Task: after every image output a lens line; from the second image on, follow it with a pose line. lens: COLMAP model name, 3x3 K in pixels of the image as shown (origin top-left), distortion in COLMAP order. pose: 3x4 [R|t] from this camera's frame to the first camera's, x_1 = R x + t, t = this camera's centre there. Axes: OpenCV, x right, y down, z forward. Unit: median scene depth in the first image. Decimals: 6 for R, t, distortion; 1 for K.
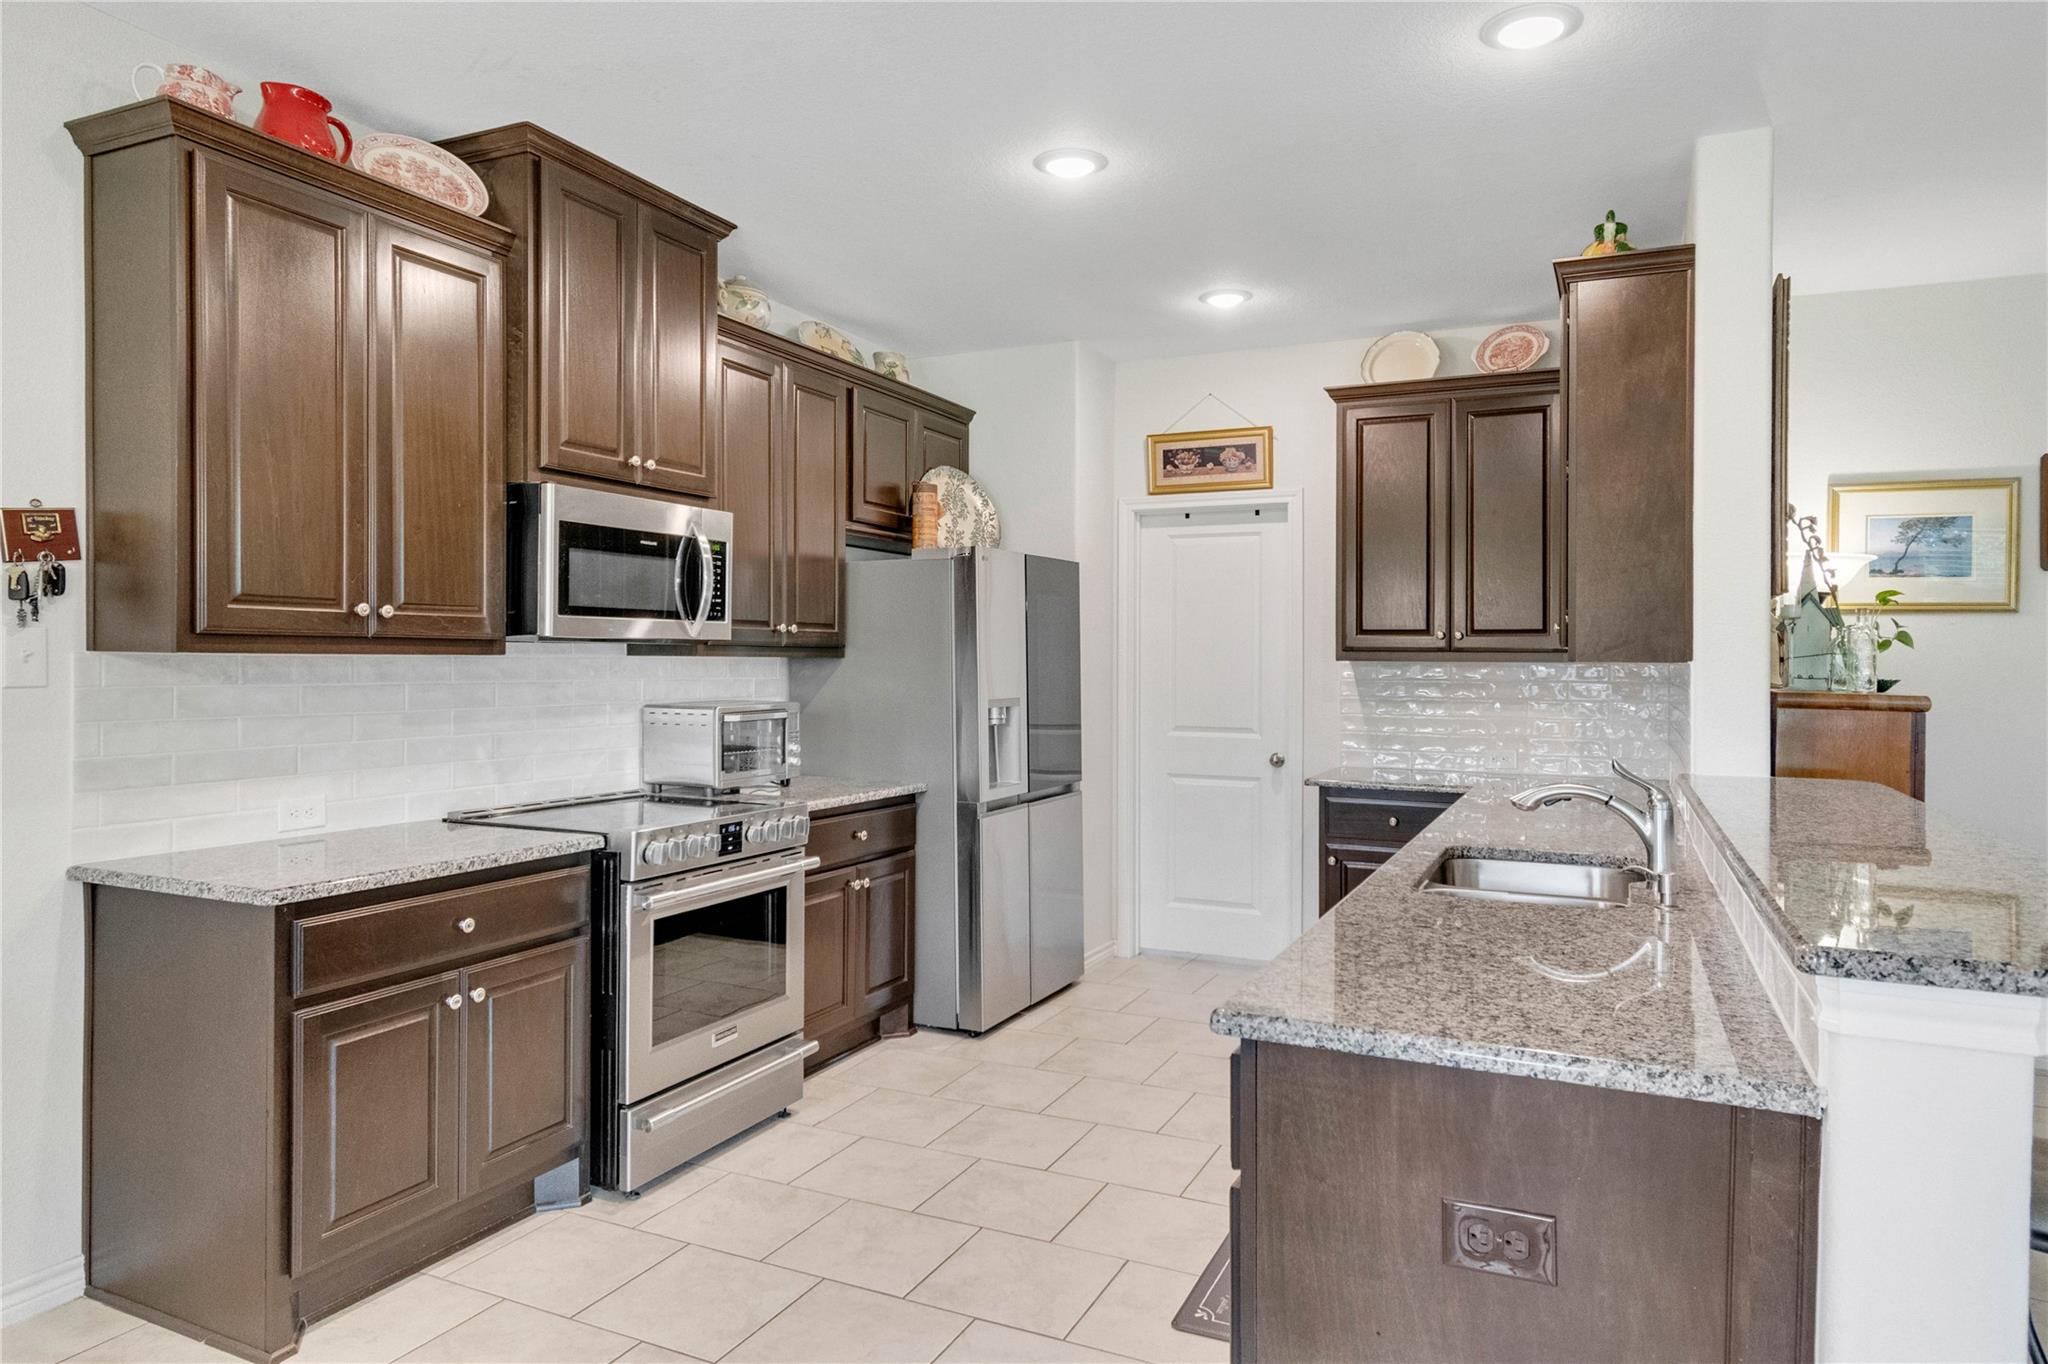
lens RADIAL K [[1271.7, 0, 1020.7], [0, 1271.7, 674.2], [0, 0, 1]] dist [0.011362, 0.001185]
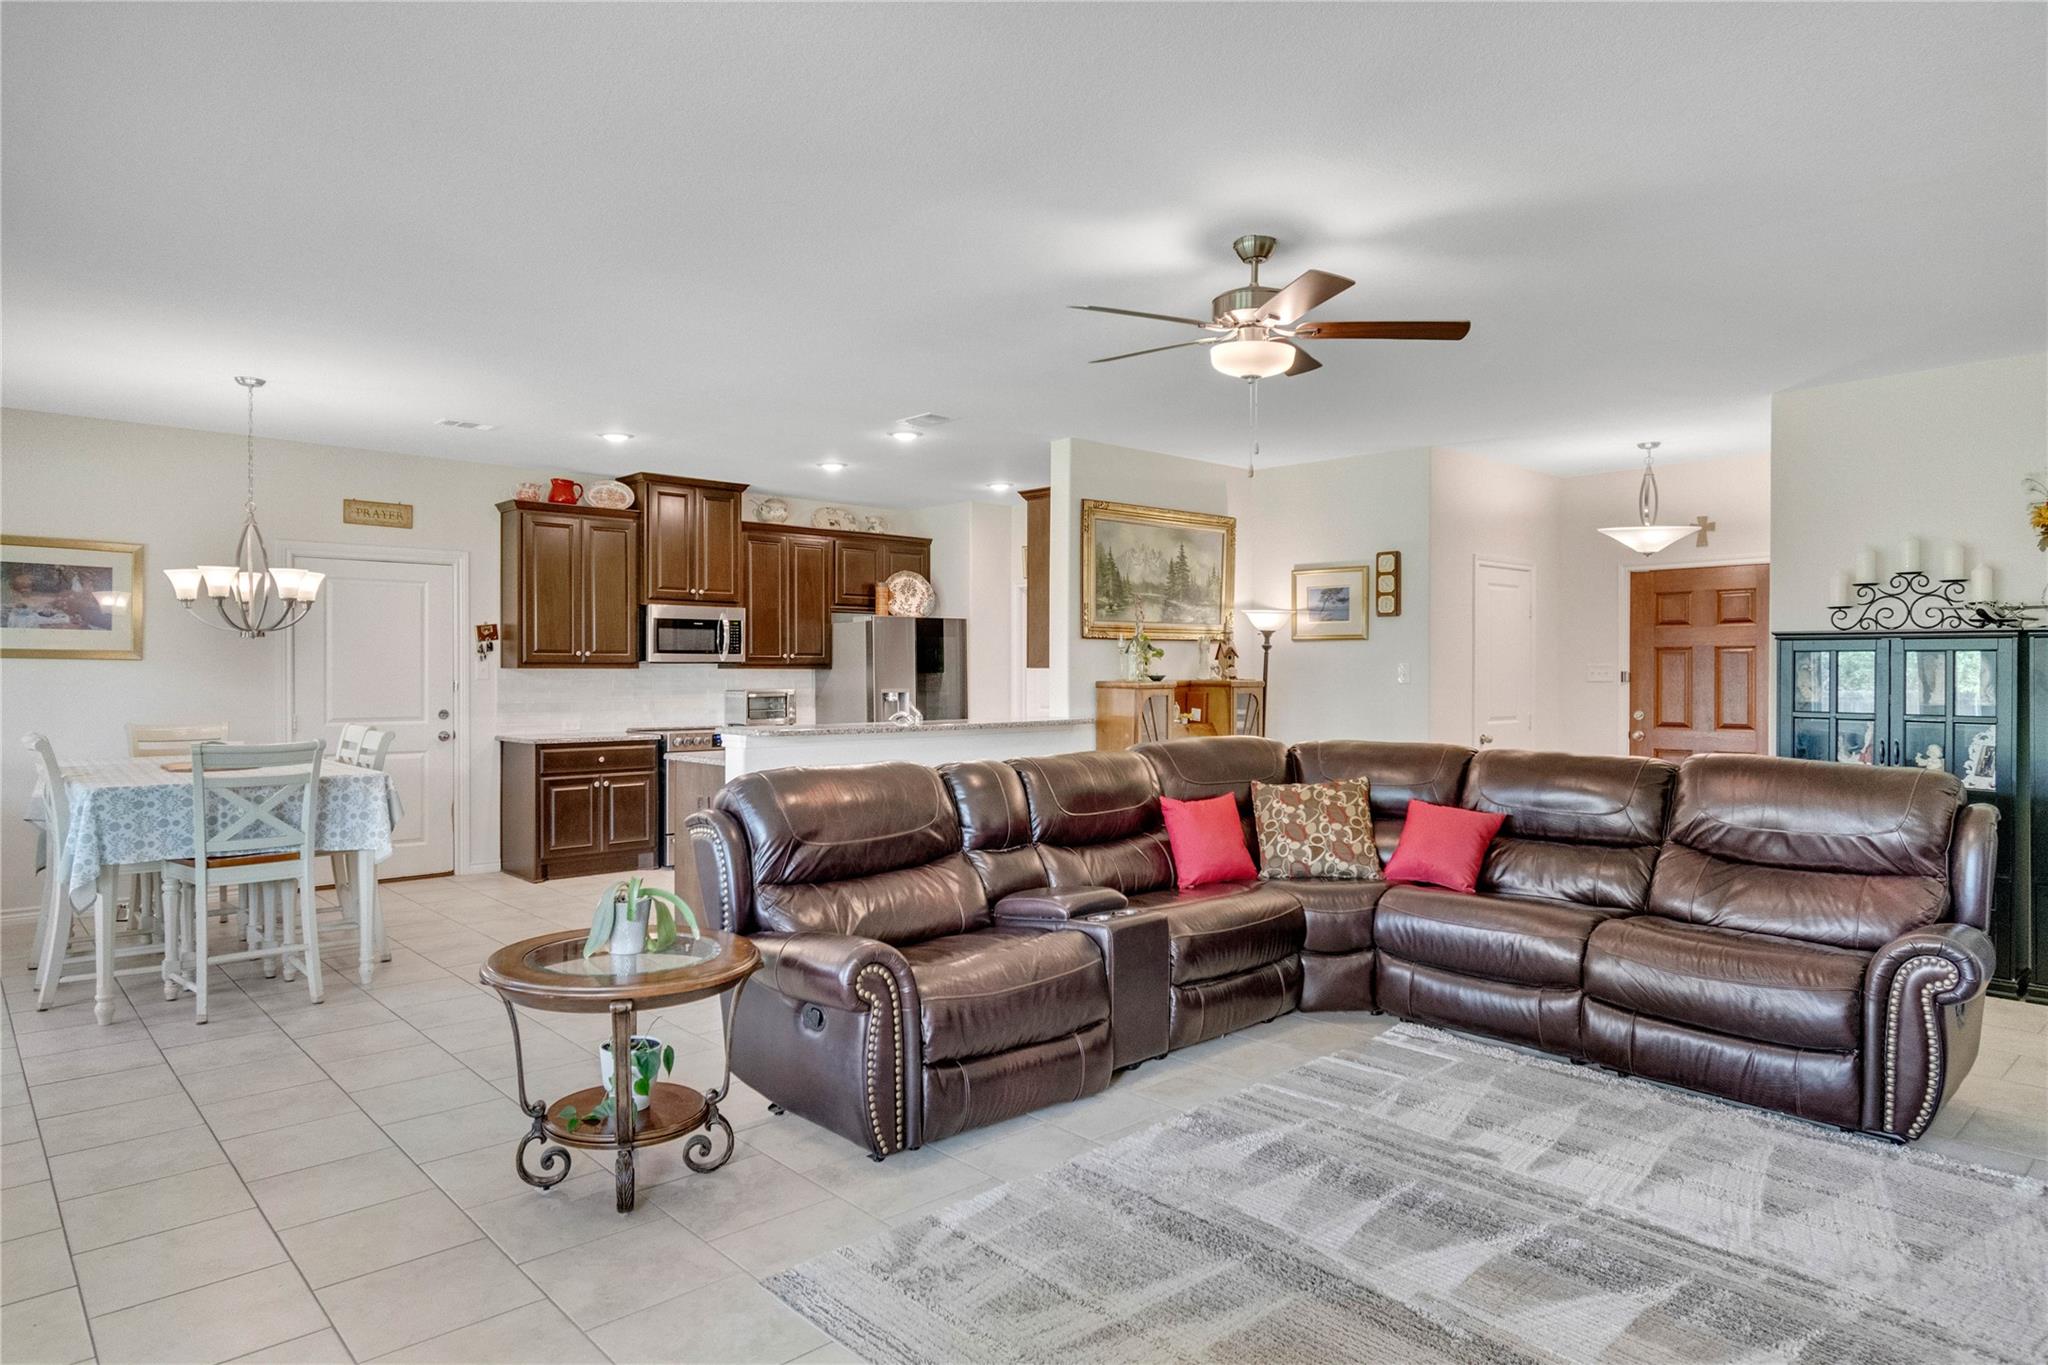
lens RADIAL K [[1190.0, 0, 1019.6], [0, 1190.0, 690.4], [0, 0, 1]] dist [0.001671, 0.000433]
pose [[0.922715, -0.000326, -0.385482, 1.313478], [0.001380, 0.999996, 0.002456, 0.026034], [0.385480, -0.002798, 0.922712, -1.014105]]
